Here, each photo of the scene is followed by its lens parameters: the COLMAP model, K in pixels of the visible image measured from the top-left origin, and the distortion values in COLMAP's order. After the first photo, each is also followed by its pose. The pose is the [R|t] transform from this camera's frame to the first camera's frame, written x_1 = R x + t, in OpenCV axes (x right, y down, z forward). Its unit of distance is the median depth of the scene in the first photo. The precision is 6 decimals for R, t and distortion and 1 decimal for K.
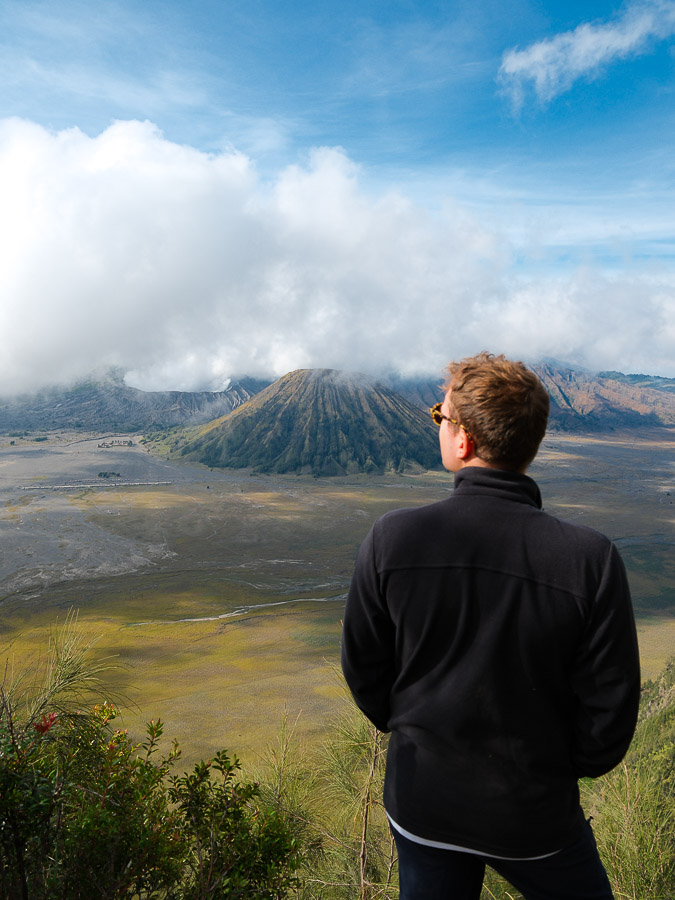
lens RADIAL K [[652.9, 0, 339.8], [0, 652.9, 455.6], [0, 0, 1]] dist [-0.000121, 0.006486]
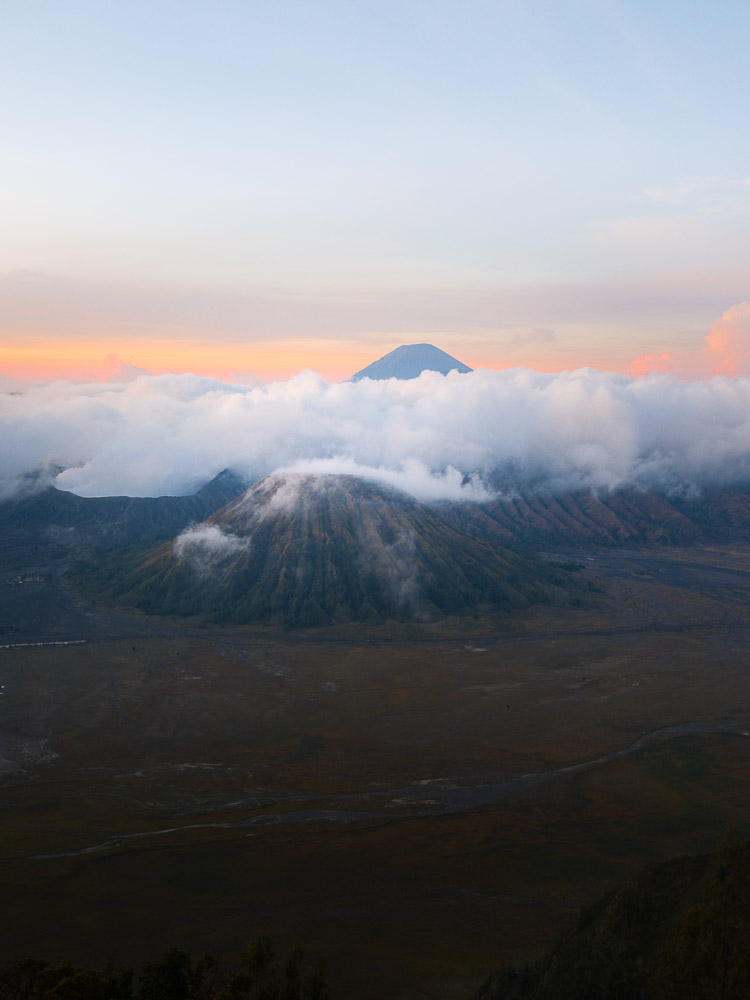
lens RADIAL K [[955.9, 0, 382.0], [0, 955.9, 501.2], [0, 0, 1]] dist [0.004011, 0.000000]
pose [[0.999500, -0.009313, -0.030216, 0.098621], [0.007627, 0.998433, -0.055435, -0.048543], [0.030685, 0.055177, 0.998005, -0.070800]]
